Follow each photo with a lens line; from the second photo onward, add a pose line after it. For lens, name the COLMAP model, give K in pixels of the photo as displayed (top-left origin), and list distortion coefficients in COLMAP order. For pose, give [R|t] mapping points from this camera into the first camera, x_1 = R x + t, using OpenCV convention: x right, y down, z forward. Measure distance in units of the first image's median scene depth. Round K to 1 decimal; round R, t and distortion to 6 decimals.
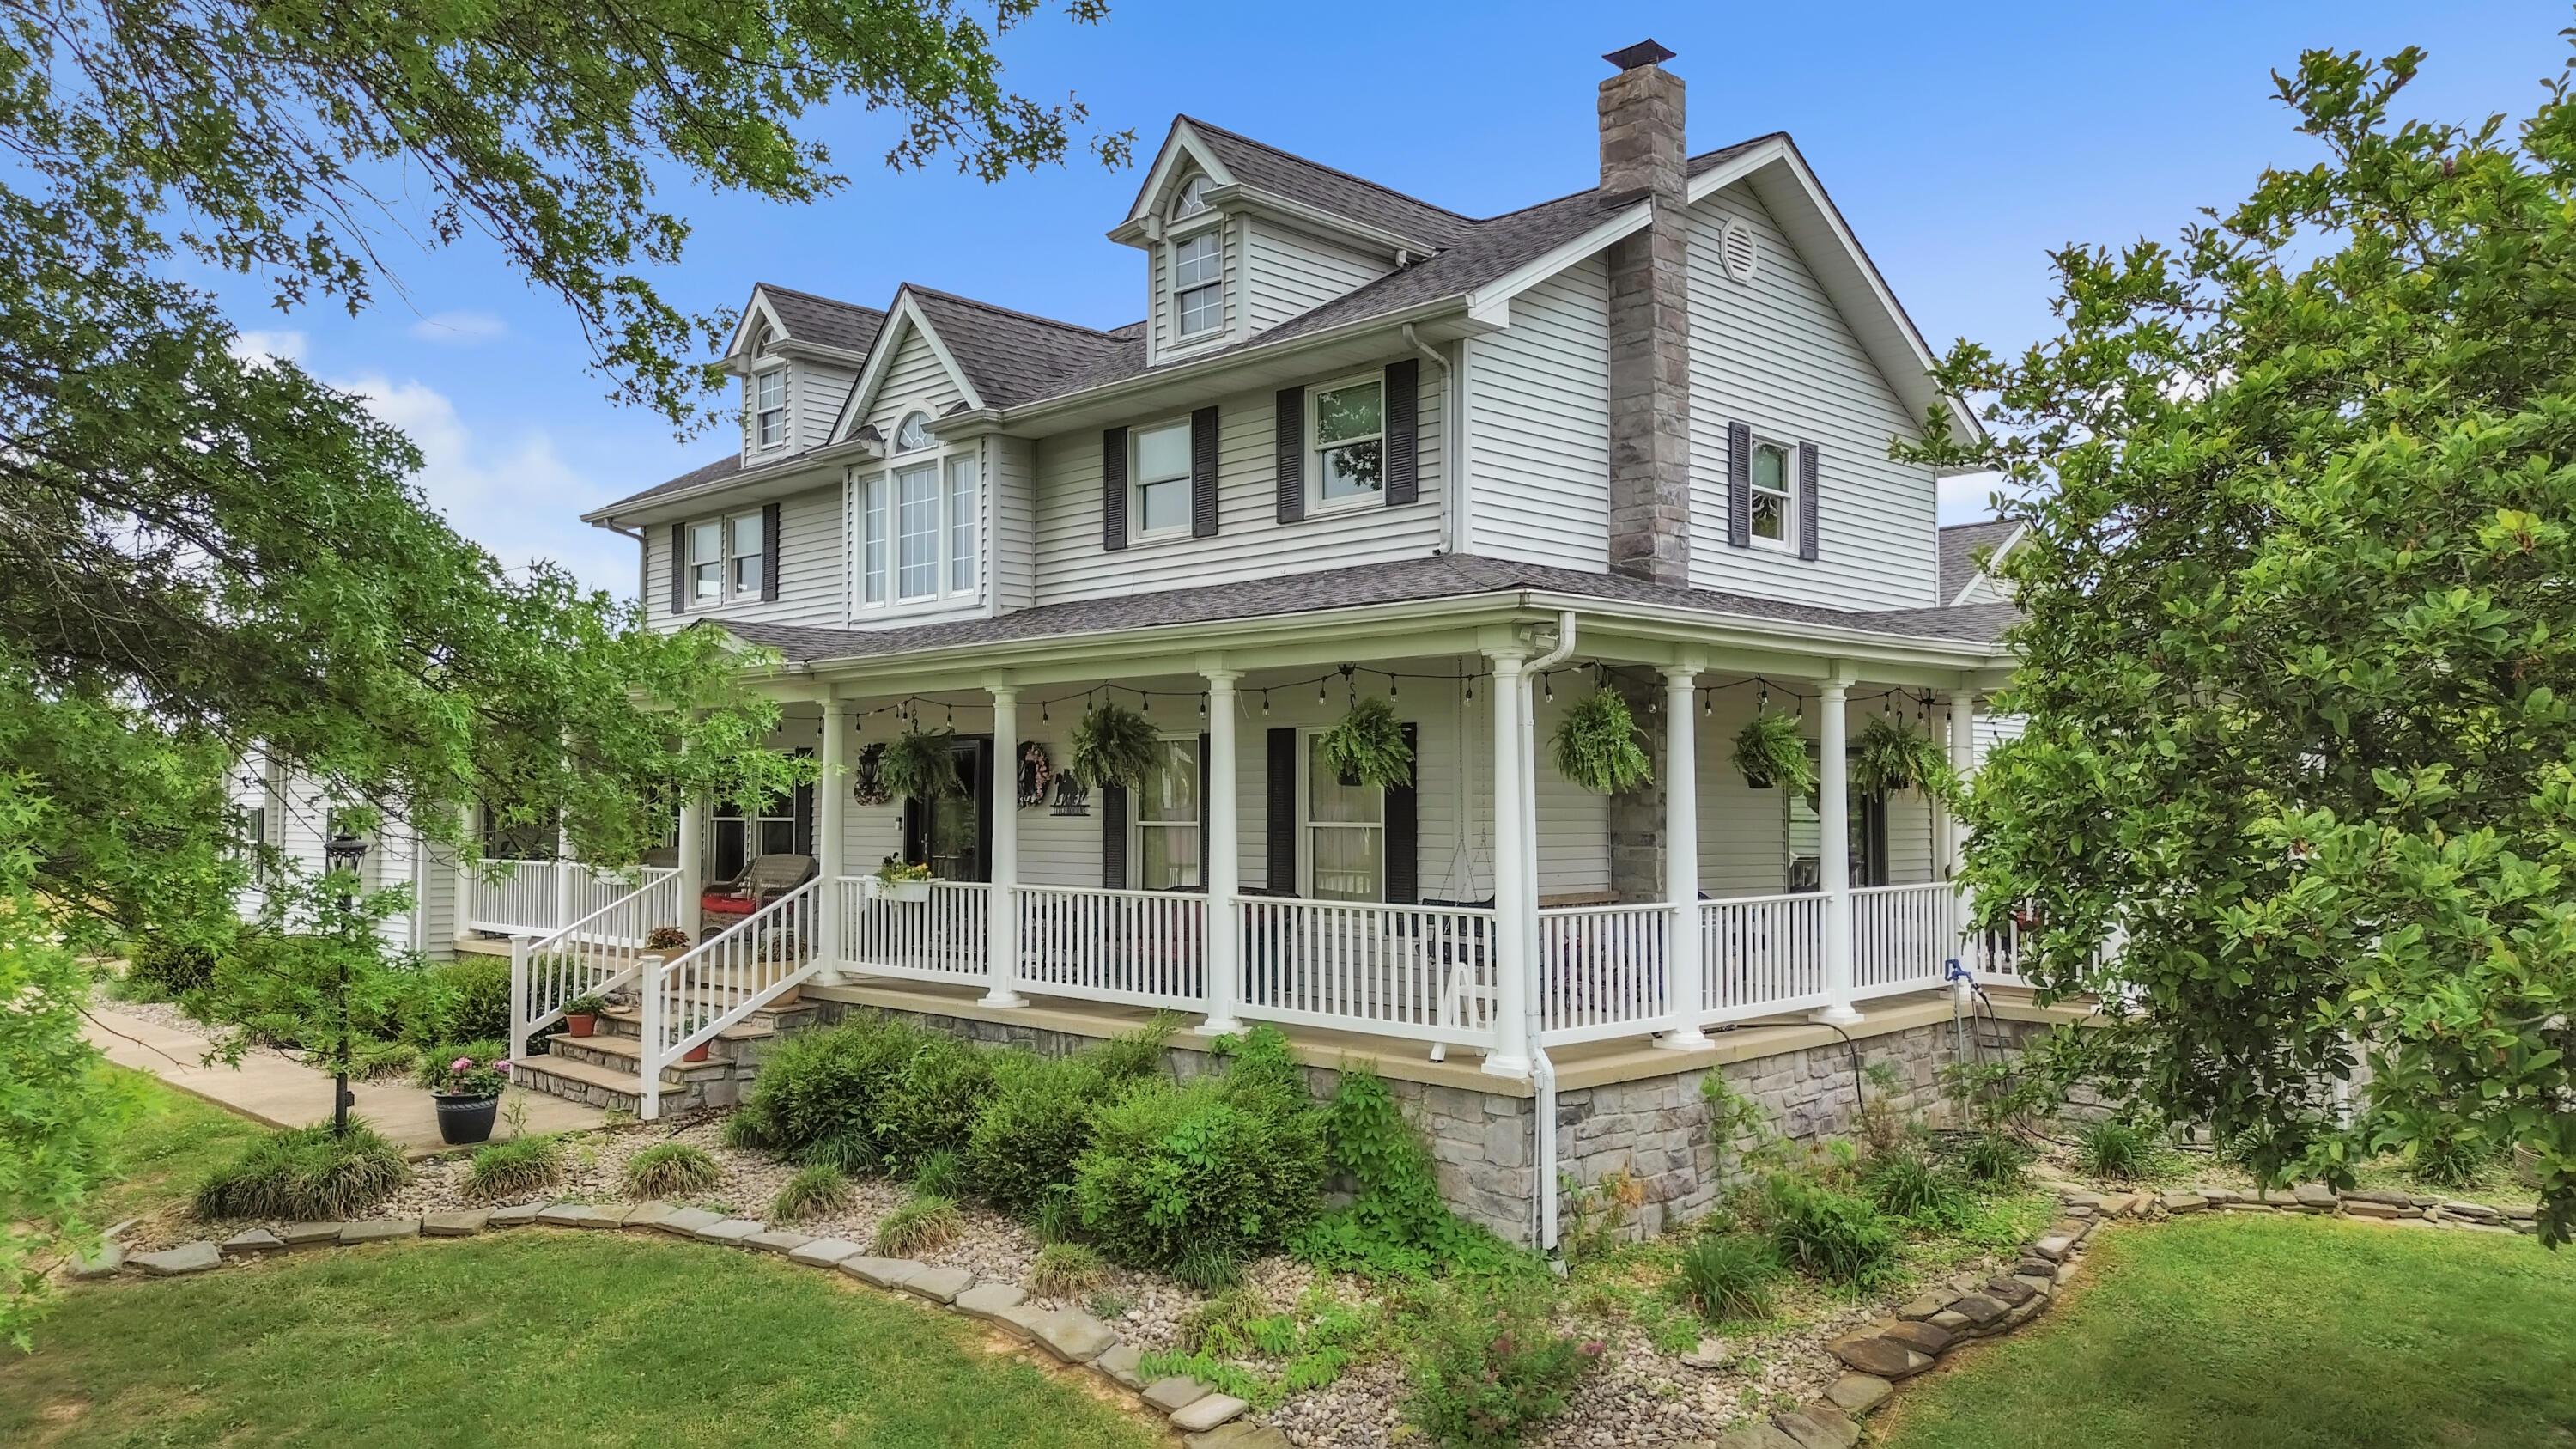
lens RADIAL K [[1897.1, 0, 1288.0], [0, 1897.1, 724.5], [0, 0, 1]] dist [-0.036973, -0.001749]
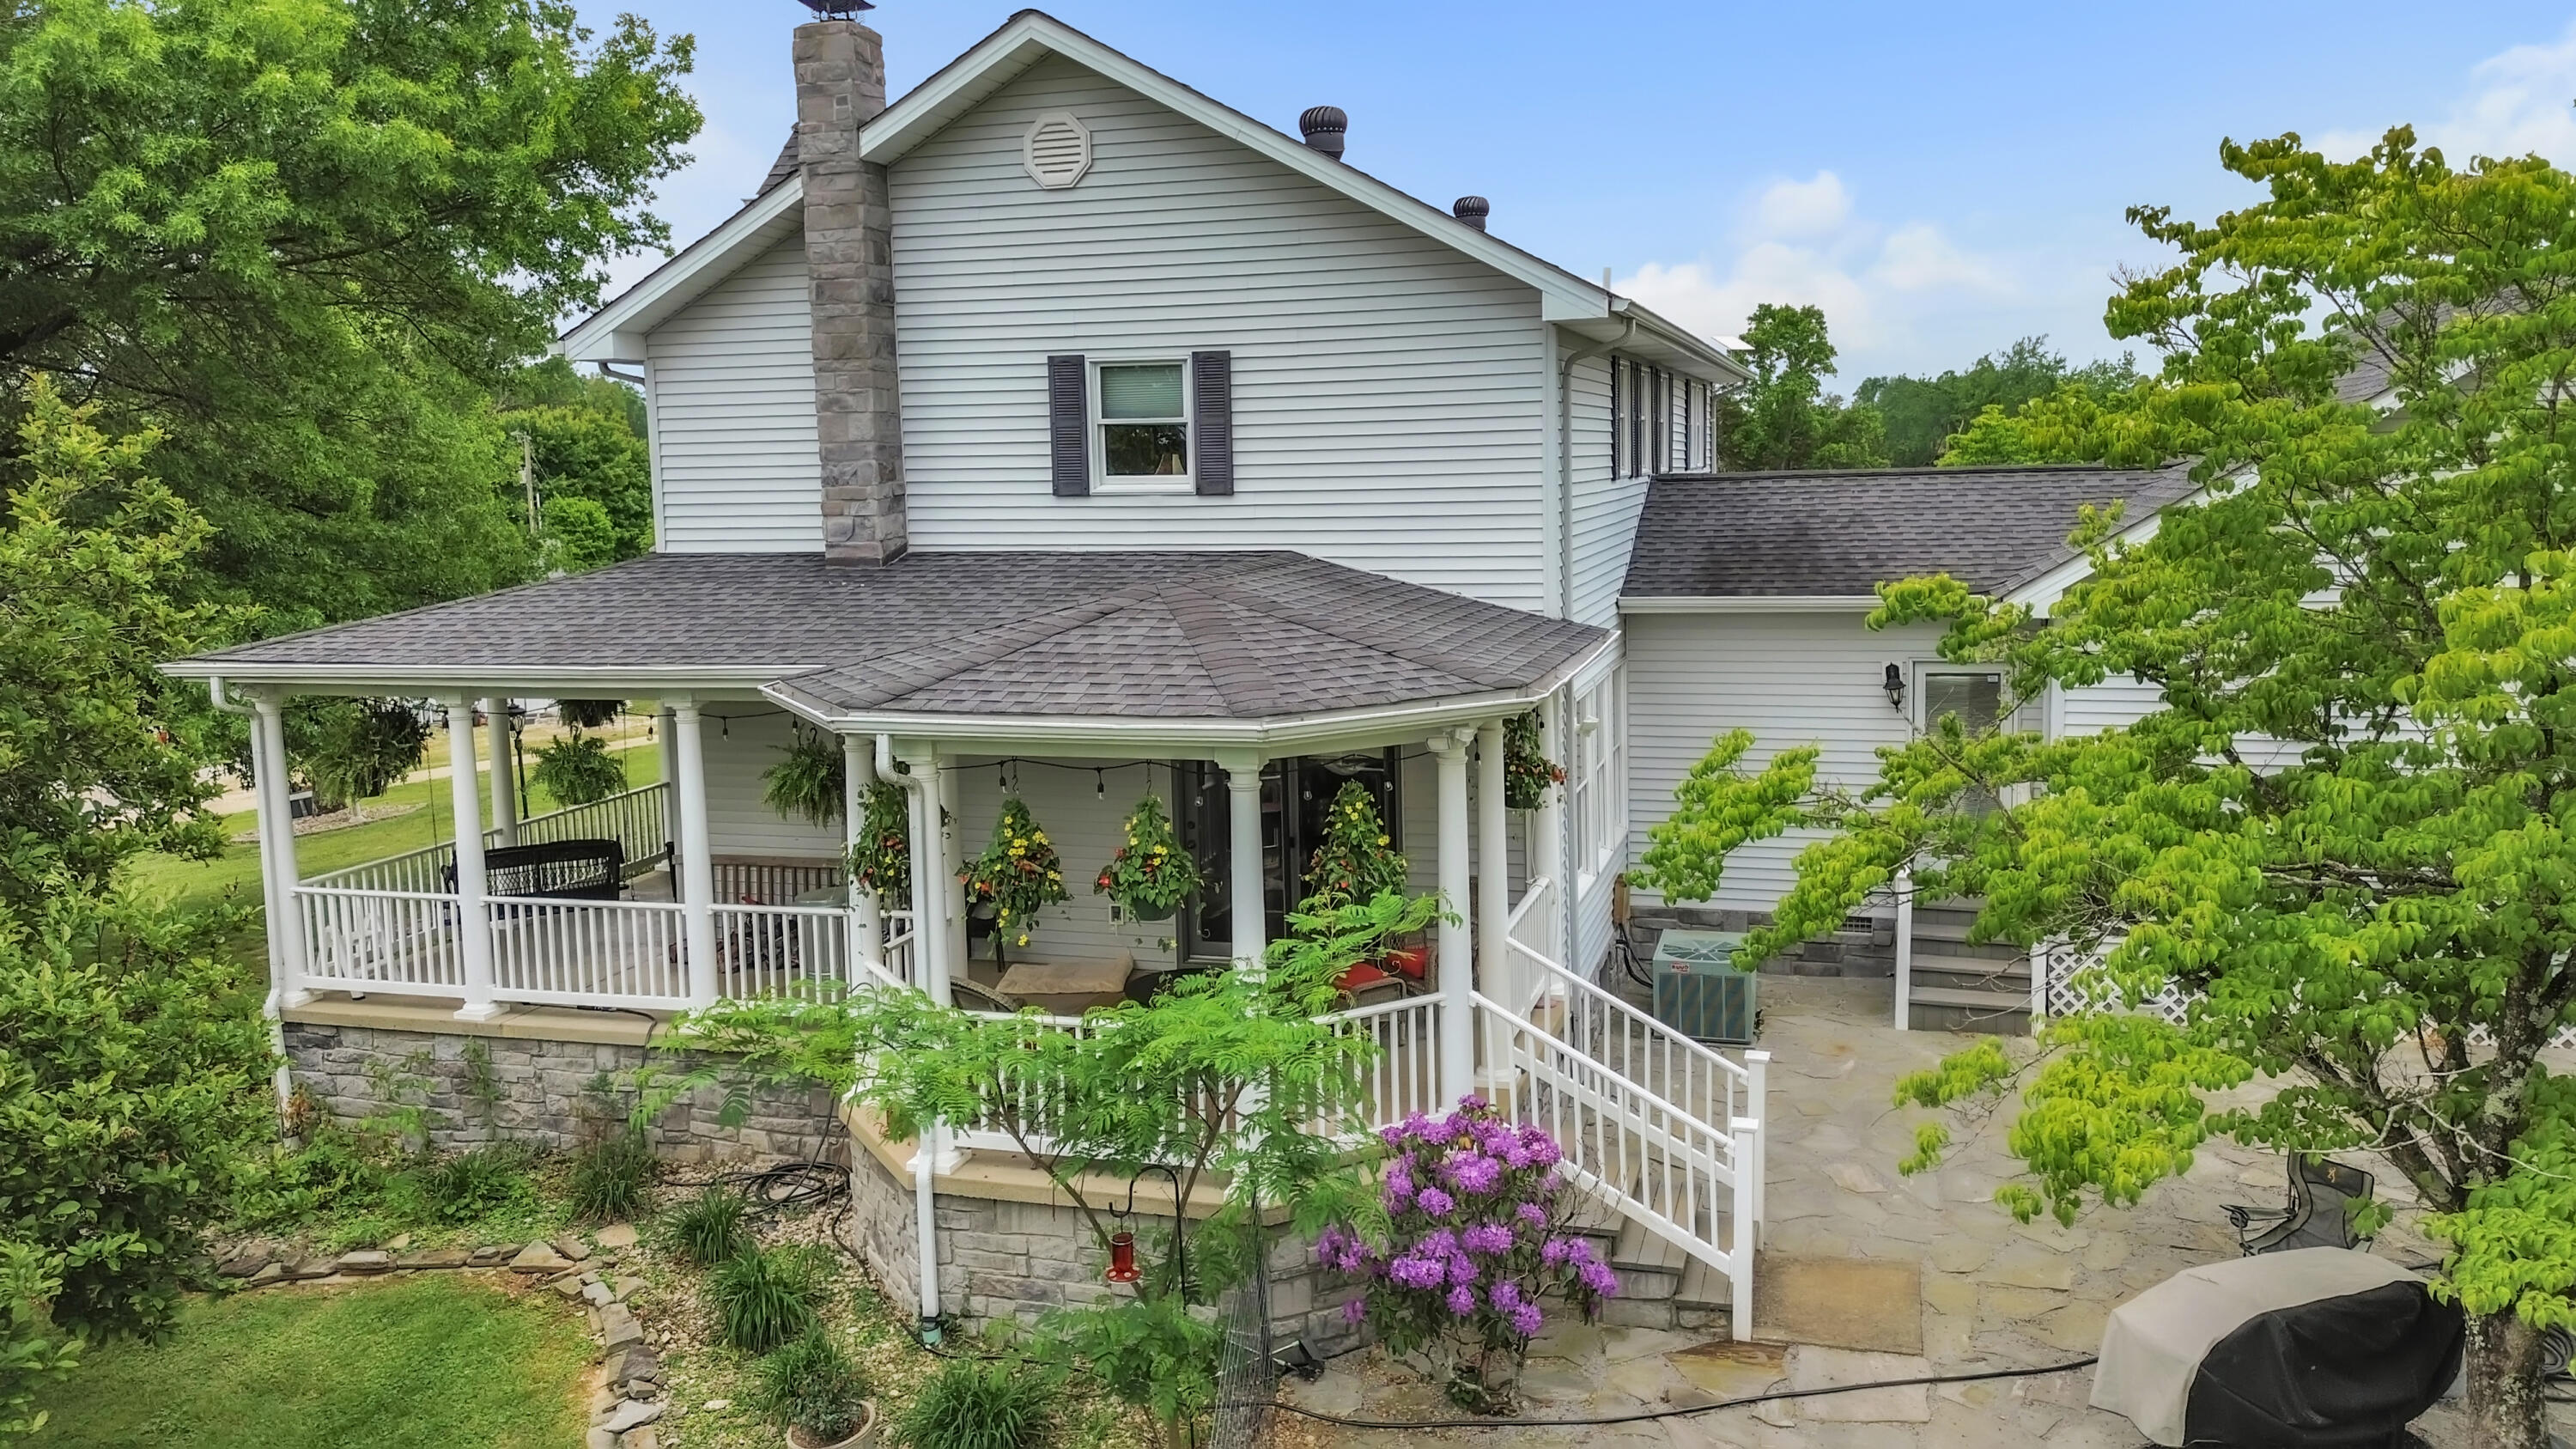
lens RADIAL K [[1897.1, 0, 1288.0], [0, 1897.1, 724.5], [0, 0, 1]] dist [-0.036973, -0.001749]
pose [[0.504693, 0.094978, -0.858058, 1.068915], [0.057686, 0.987998, 0.143291, -0.110094], [0.861369, -0.121816, 0.493157, 0.638260]]
